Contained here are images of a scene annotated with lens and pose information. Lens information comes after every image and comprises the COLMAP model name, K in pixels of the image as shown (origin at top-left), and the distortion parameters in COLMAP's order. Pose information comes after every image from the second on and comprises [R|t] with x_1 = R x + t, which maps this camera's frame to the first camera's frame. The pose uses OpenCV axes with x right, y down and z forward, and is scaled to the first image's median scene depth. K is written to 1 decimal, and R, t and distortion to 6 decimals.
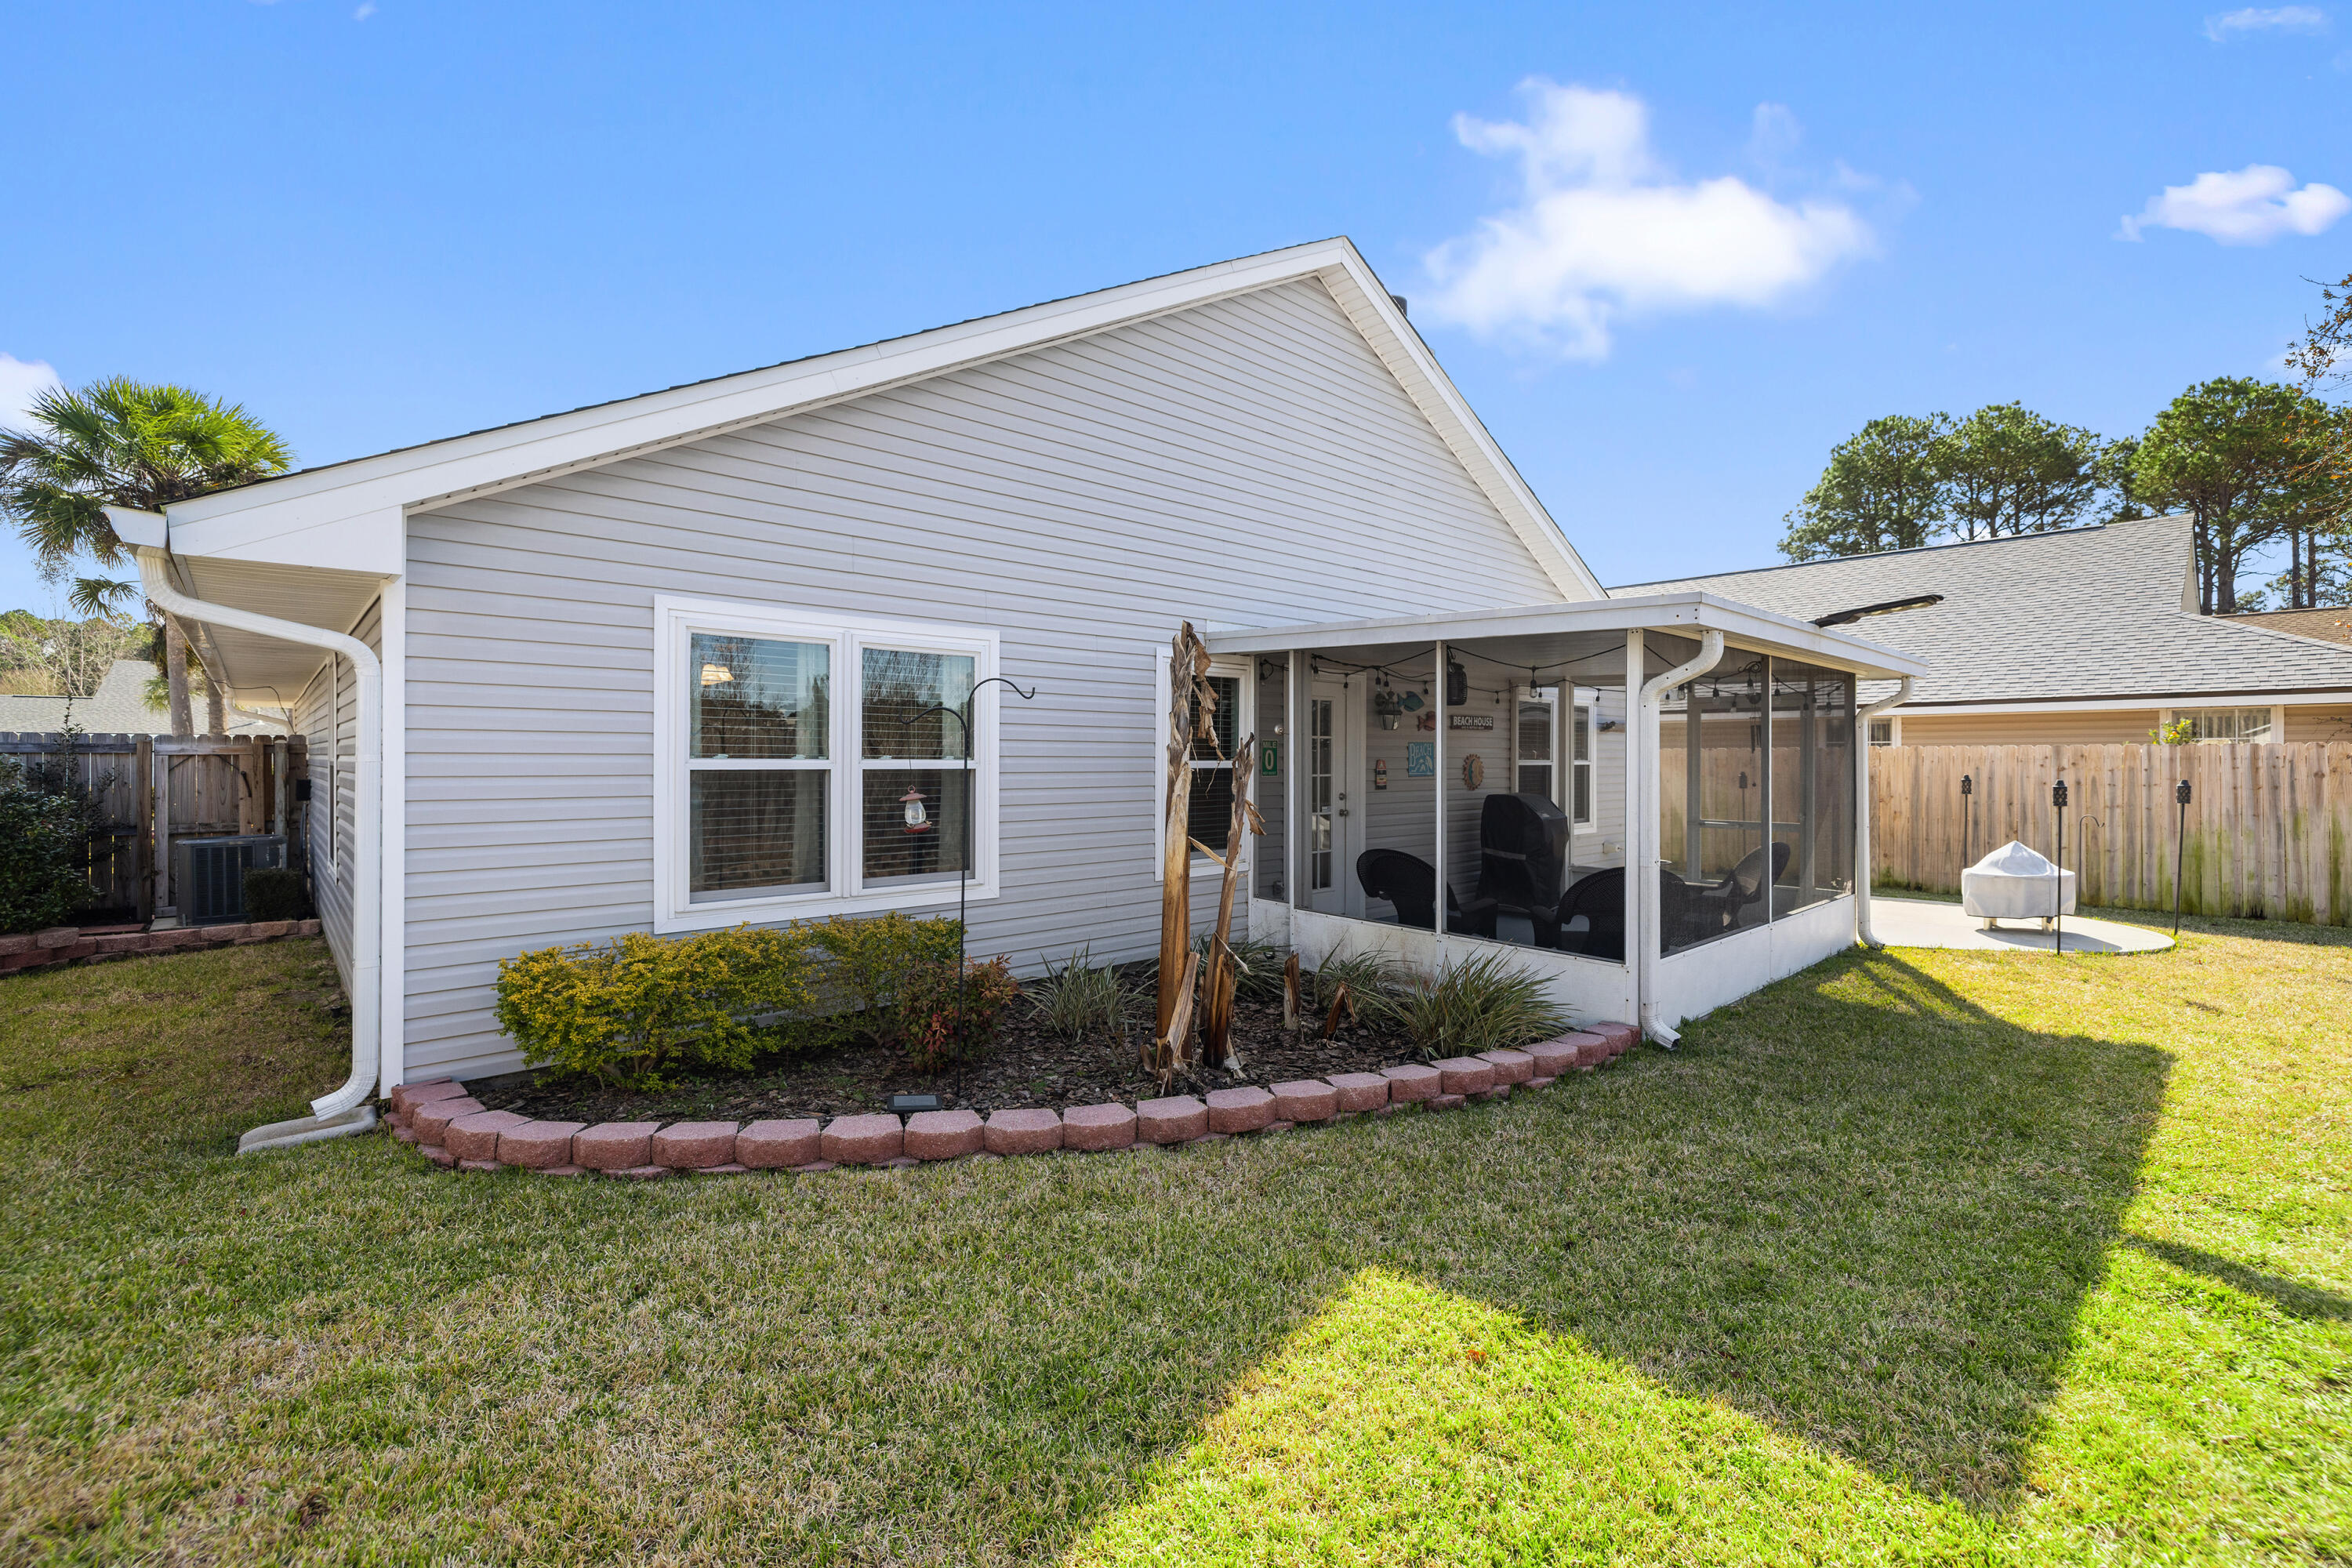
lens RADIAL K [[1047.2, 0, 1196.4], [0, 1047.2, 765.9], [0, 0, 1]] dist [-0.006608, 0.002434]
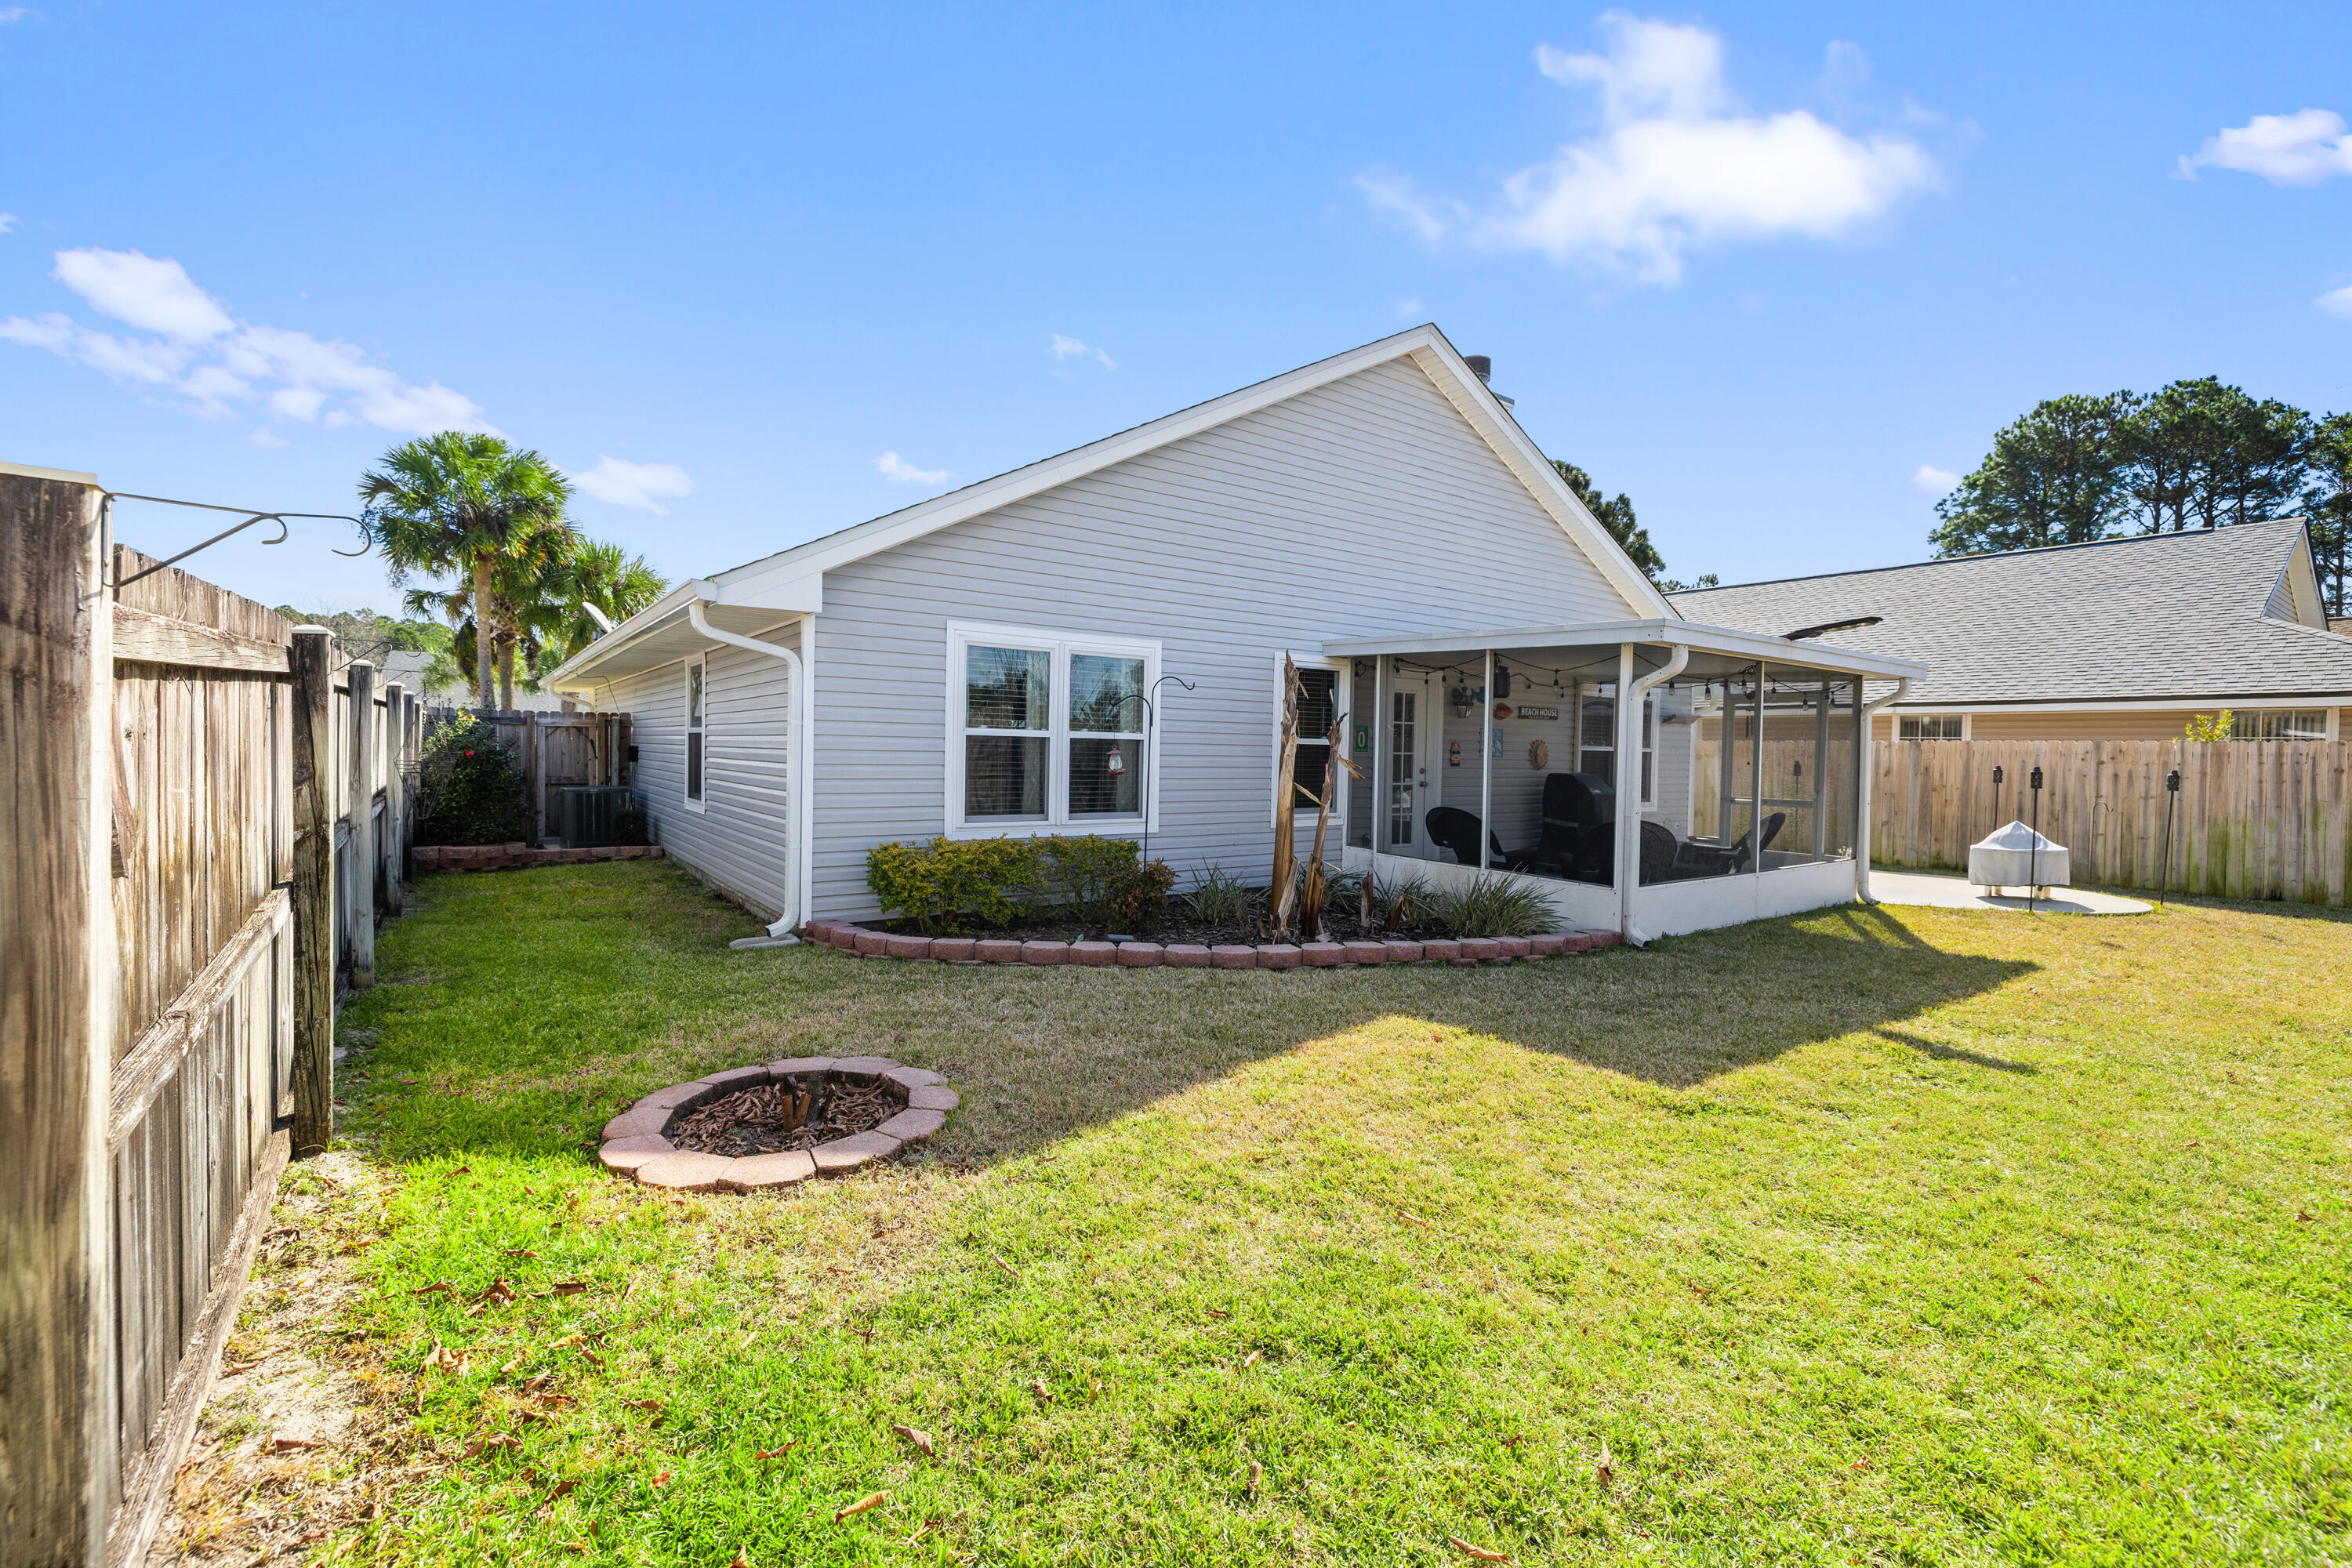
lens RADIAL K [[1047.2, 0, 1175.3], [0, 1047.2, 782.2], [0, 0, 1]] dist [-0.006608, 0.002434]
pose [[0.991485, 0.019939, -0.128682, 0.010653], [-0.016975, 0.999566, 0.024087, 0.020733], [0.129106, -0.021698, 0.991393, -0.321929]]
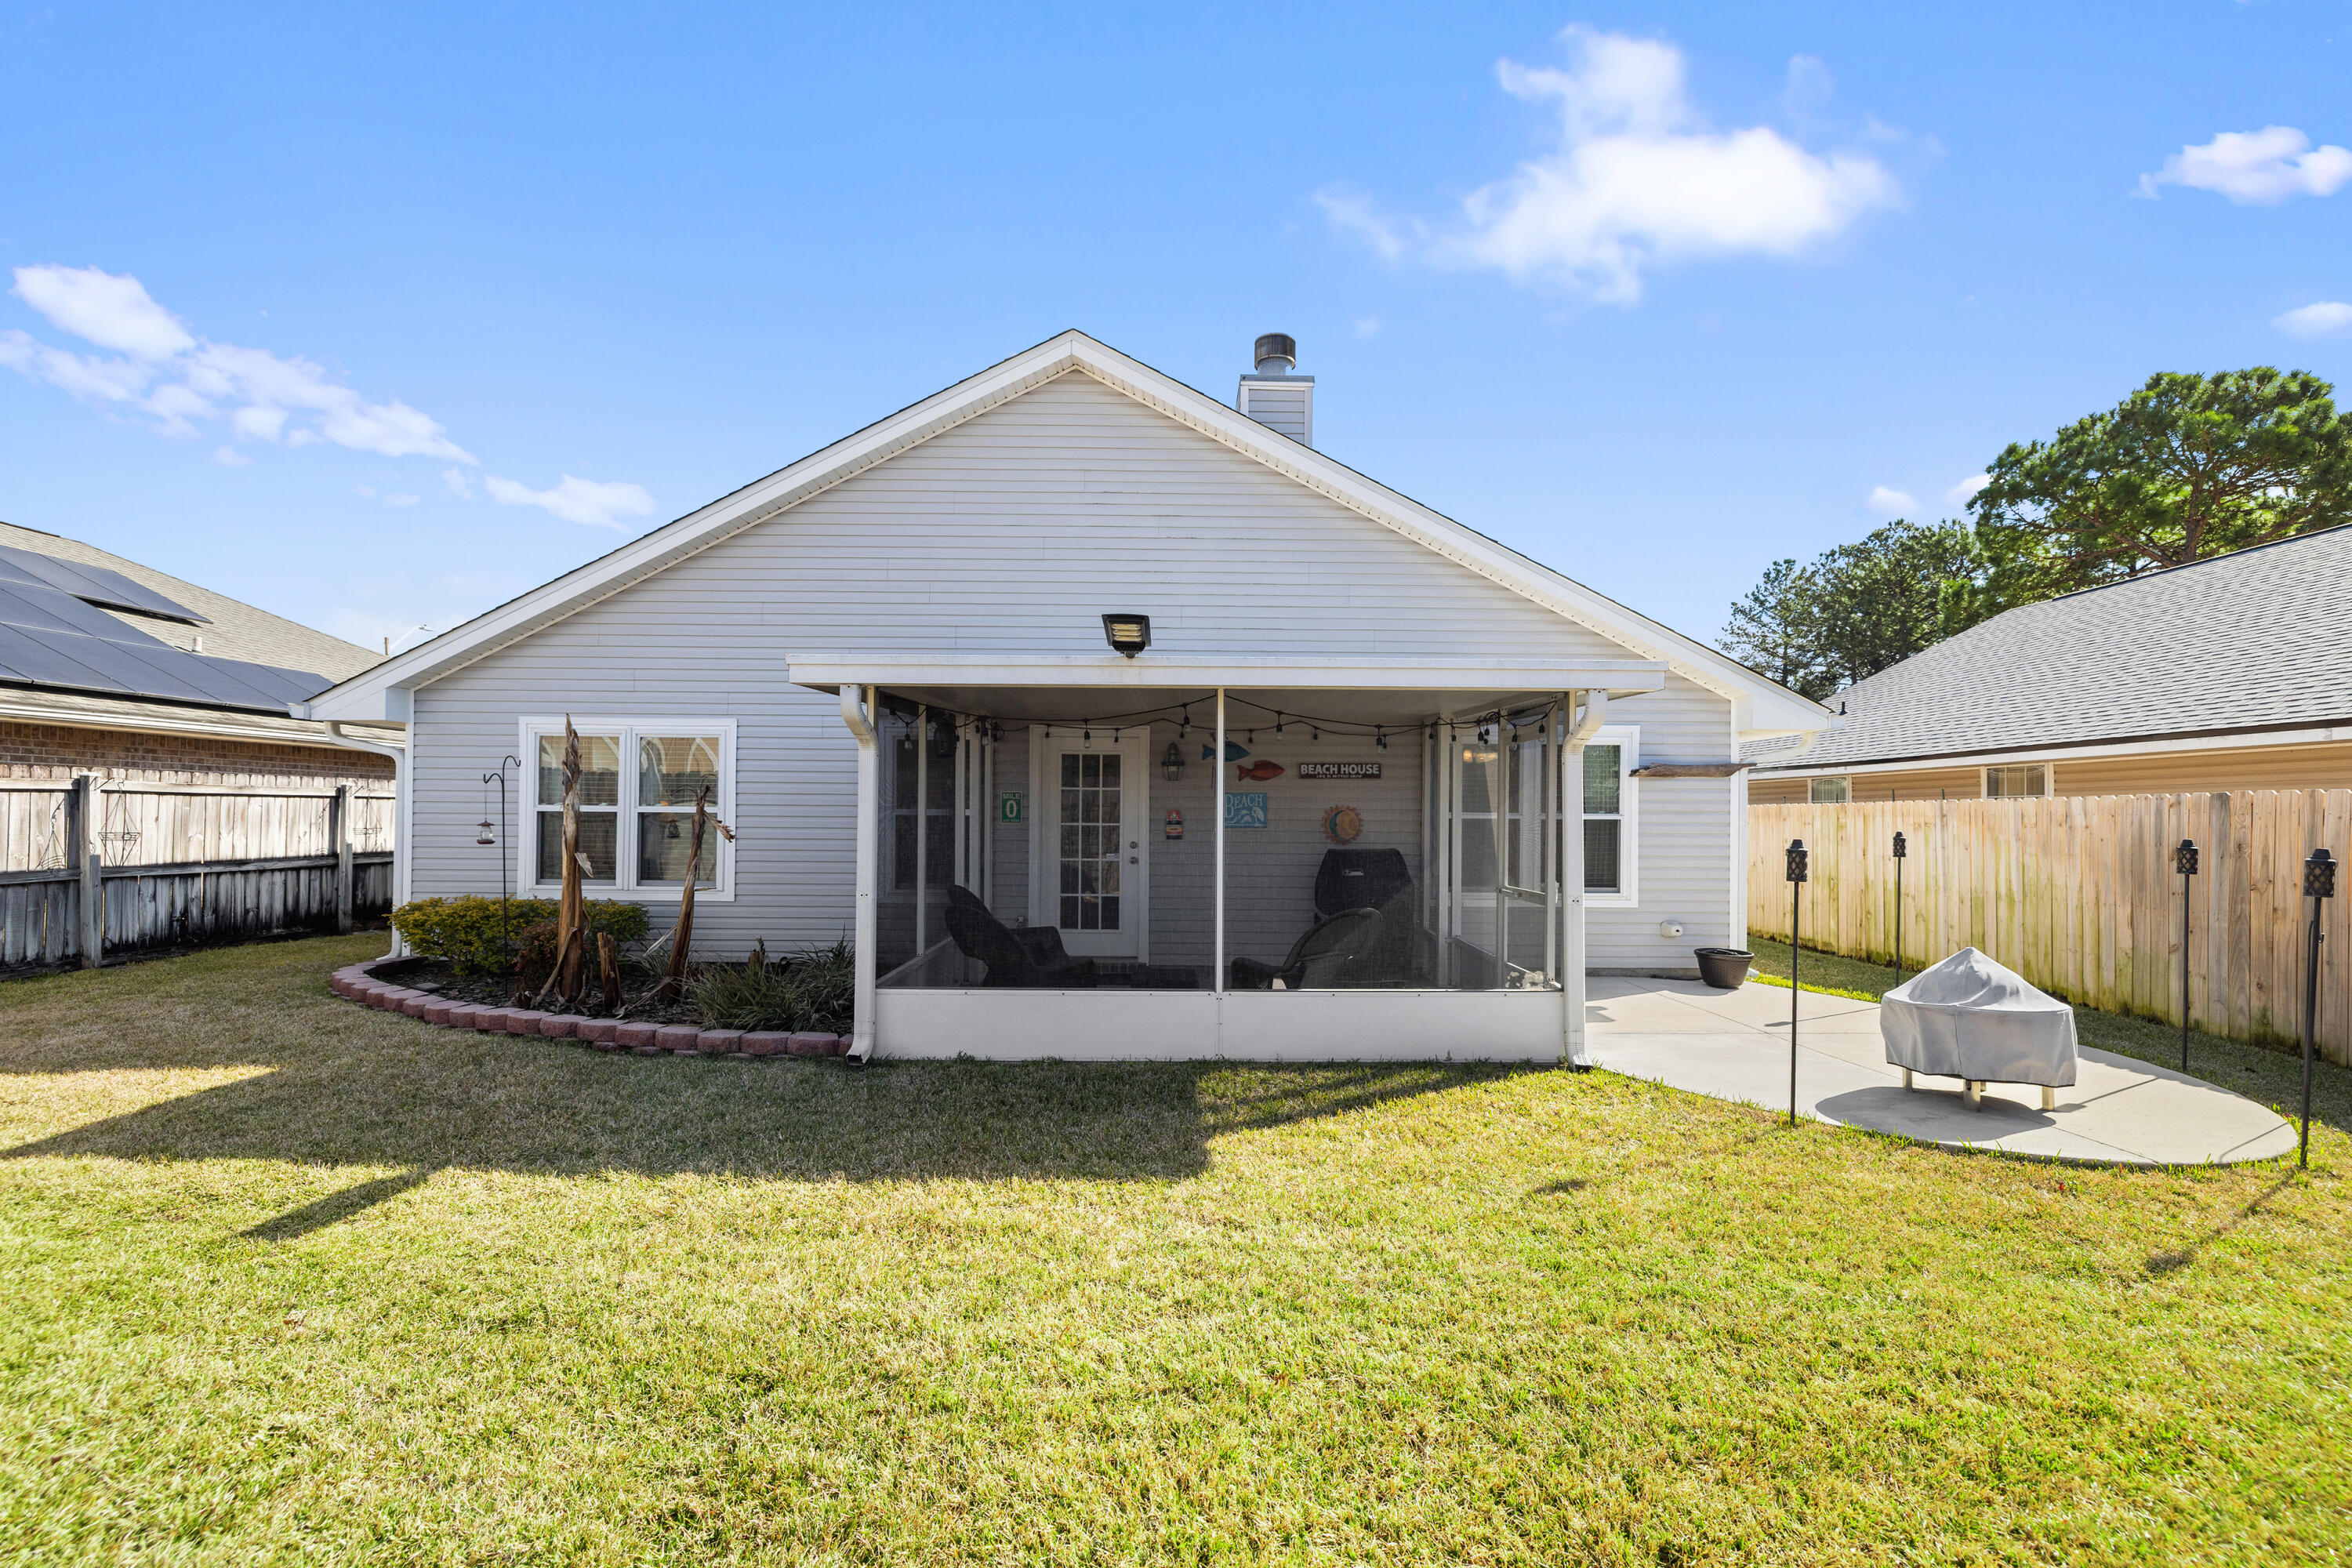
lens RADIAL K [[1047.2, 0, 1155.6], [0, 1047.2, 827.4], [0, 0, 1]] dist [-0.006608, 0.002434]
pose [[0.714275, 0.012016, -0.699762, 1.060139], [-0.011231, 0.999921, 0.005706, 0.006537], [0.699775, 0.003783, 0.714354, 0.309692]]
